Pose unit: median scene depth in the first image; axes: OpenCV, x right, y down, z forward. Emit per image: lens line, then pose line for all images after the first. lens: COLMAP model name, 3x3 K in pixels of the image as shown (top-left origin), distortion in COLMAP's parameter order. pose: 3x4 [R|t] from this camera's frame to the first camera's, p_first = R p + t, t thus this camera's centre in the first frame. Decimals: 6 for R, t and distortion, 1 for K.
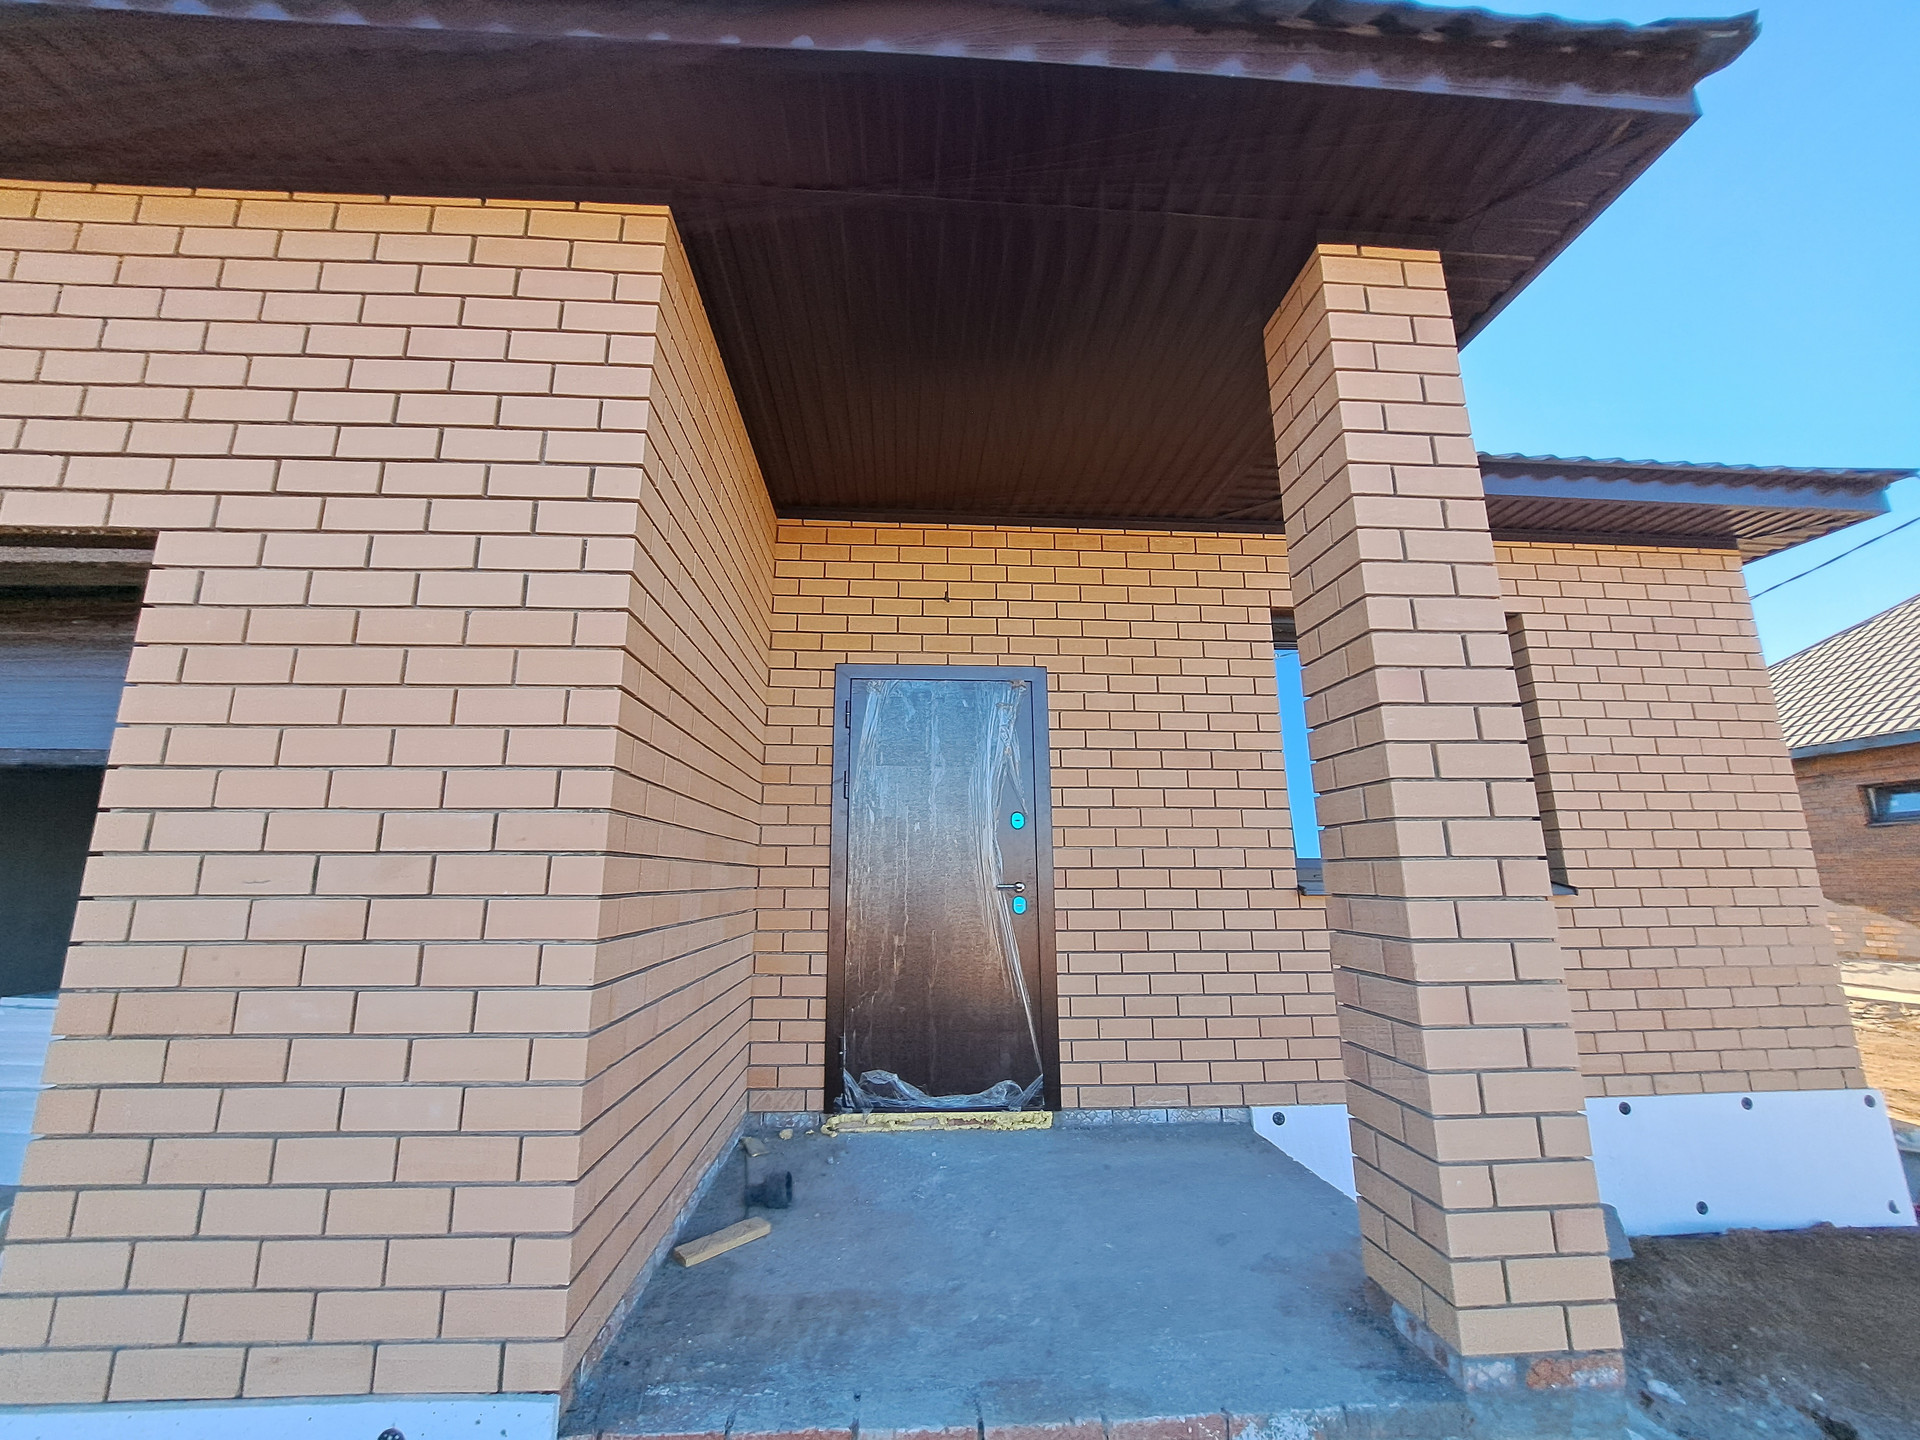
lens RADIAL K [[764.4, 0, 948.2], [0, 764.4, 716.8], [0, 0, 1]] dist [-0.014127, -0.000574]
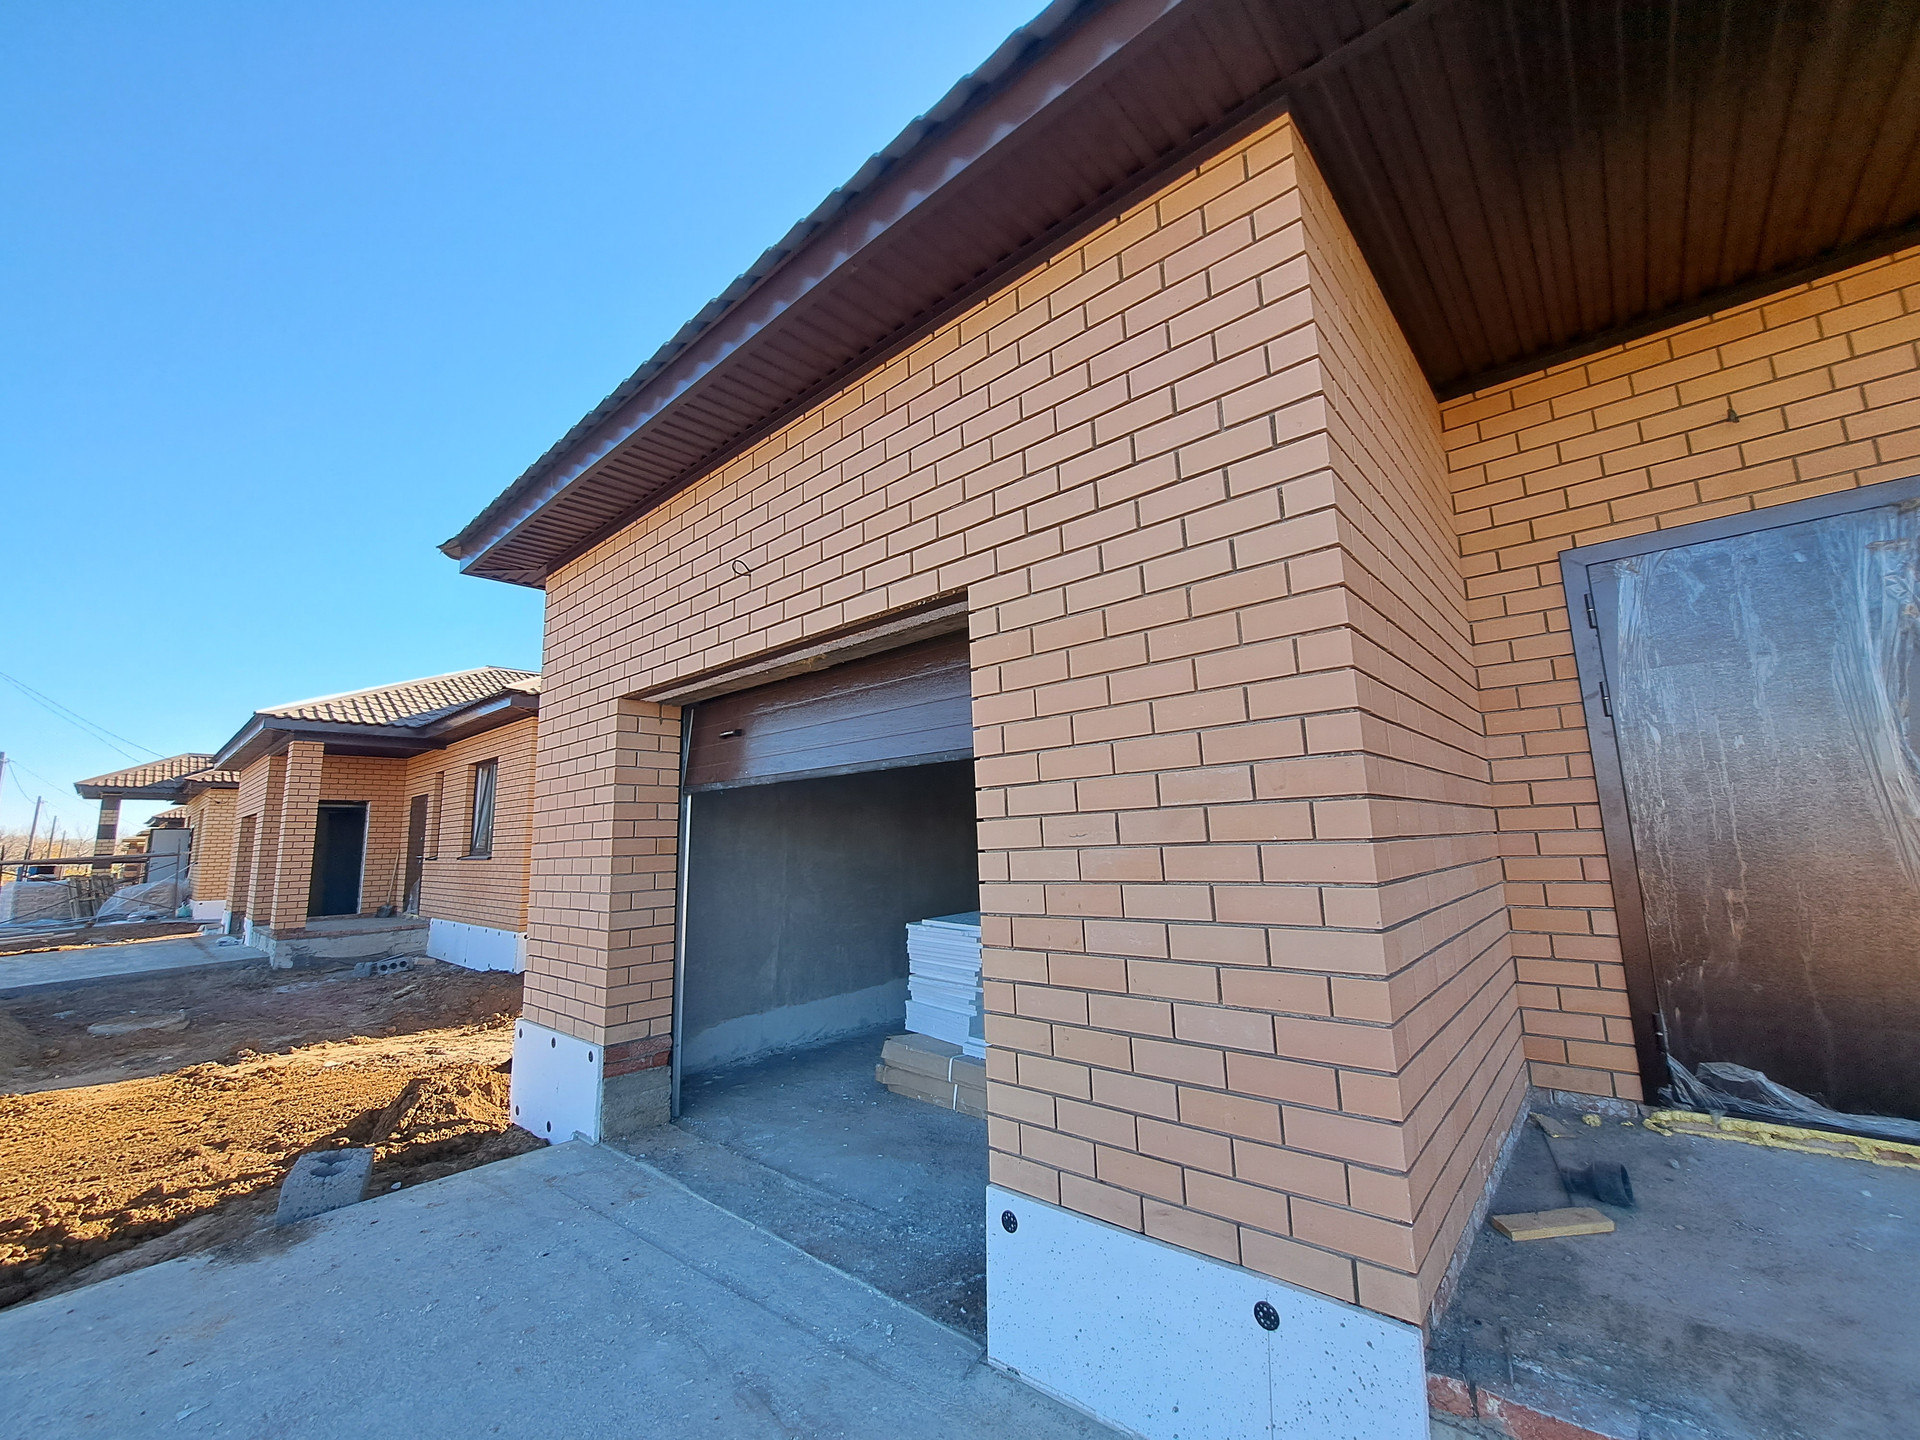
lens RADIAL K [[770.2, 0, 960.0], [0, 770.2, 720.0], [0, 0, 1]] dist [-0.018360, 0.000247]
pose [[0.703661, -0.129807, -0.698578, -0.090092], [0.173837, 0.984743, -0.007880, 0.001244], [0.688942, -0.115894, 0.715491, -0.033424]]
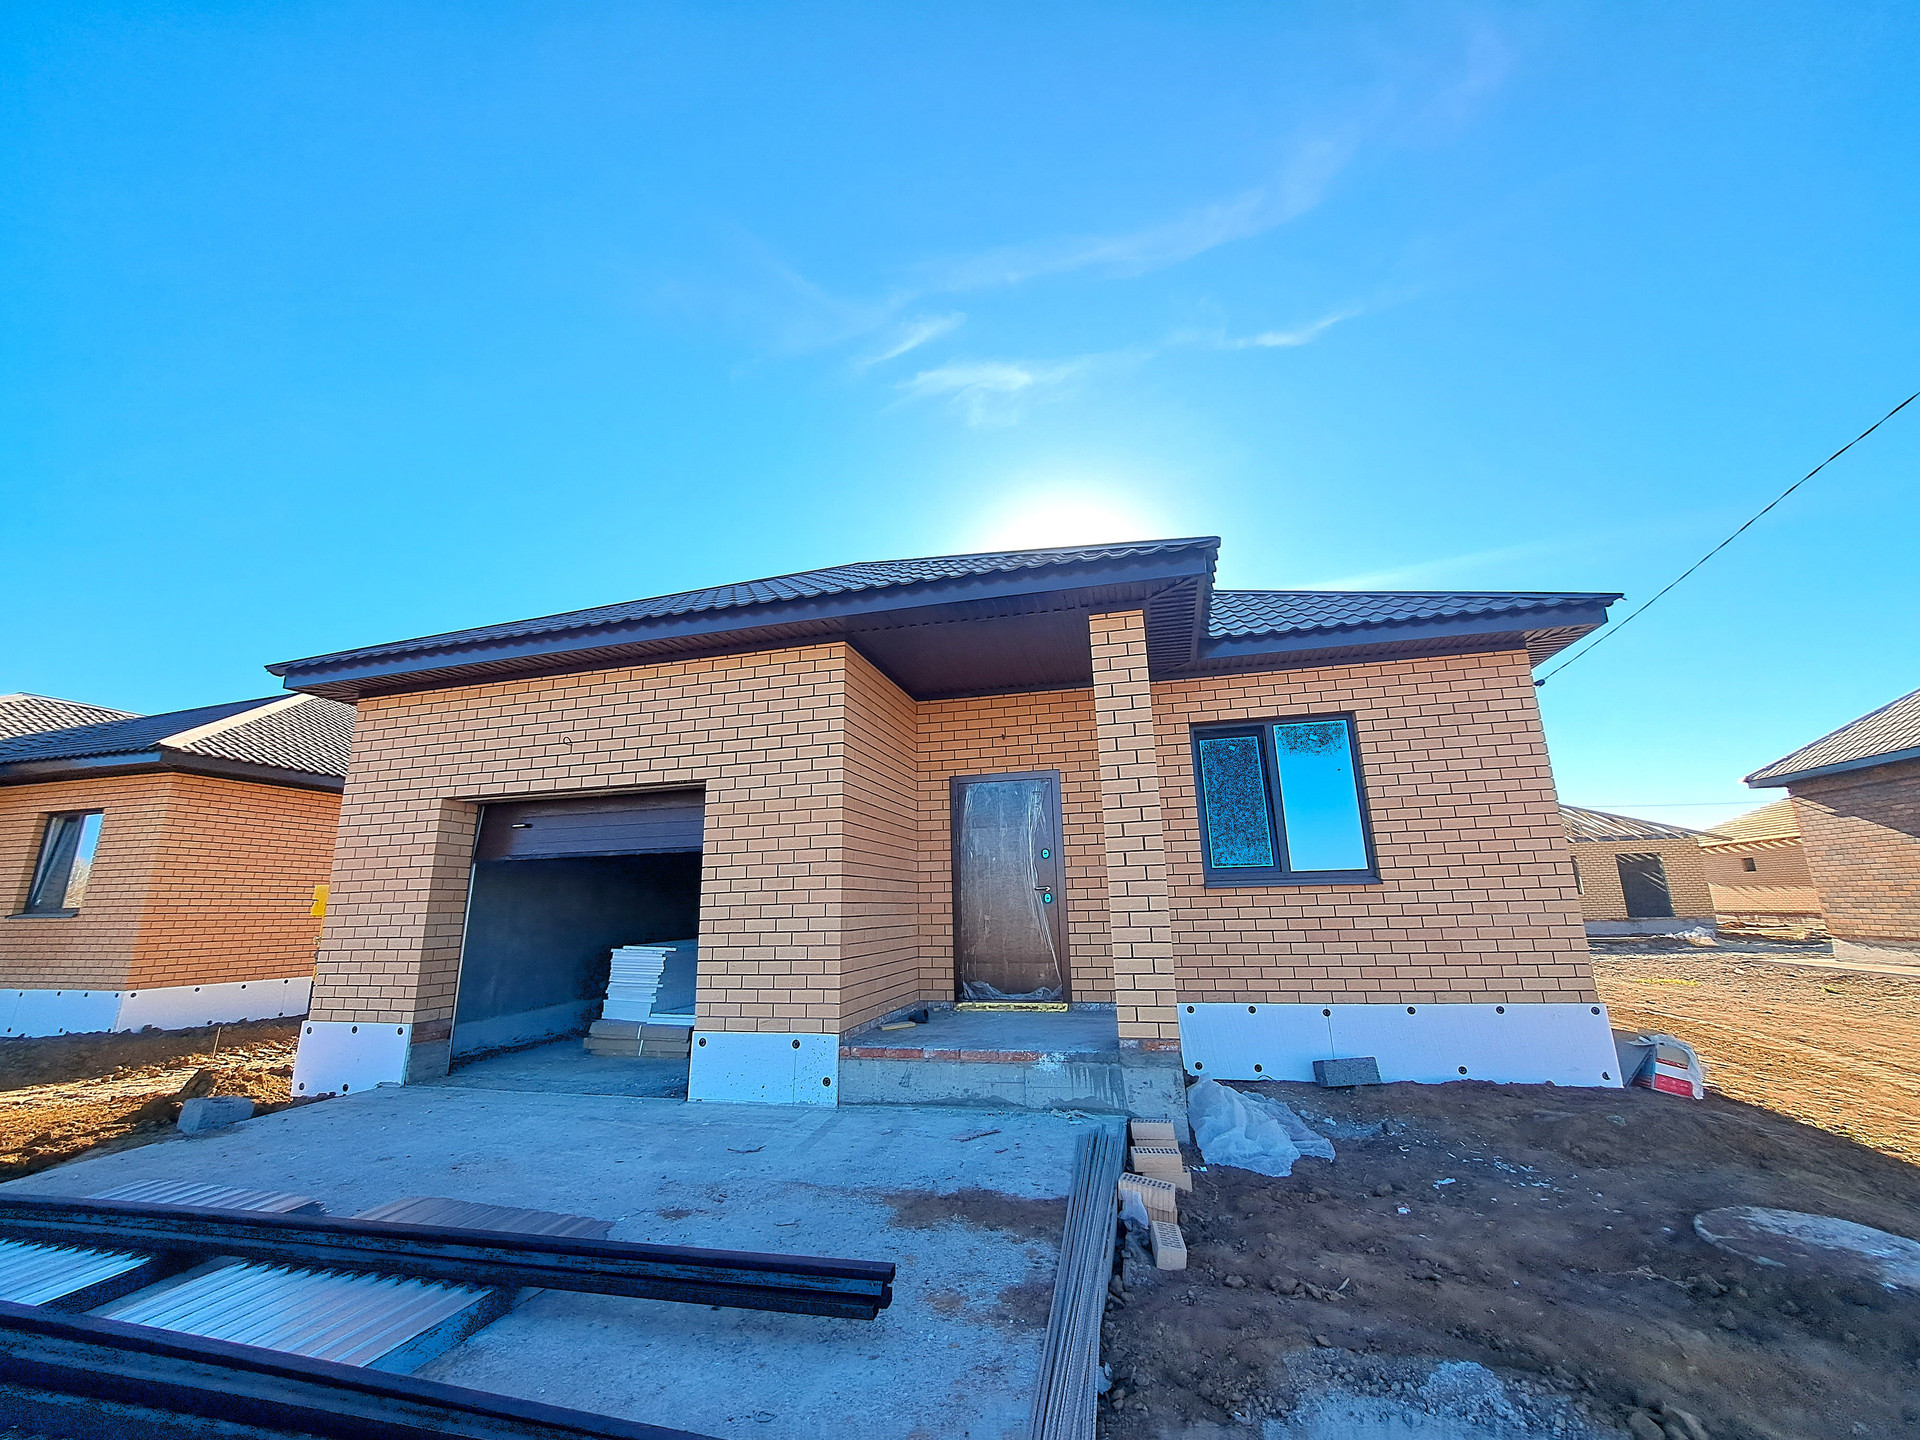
lens RADIAL K [[764.4, 0, 948.2], [0, 764.4, 716.8], [0, 0, 1]] dist [-0.014127, -0.000574]
pose [[0.950276, -0.096212, -0.296174, 0.724156], [0.085702, 0.995149, -0.048299, -0.209892], [0.299384, 0.020514, 0.953912, -1.414888]]
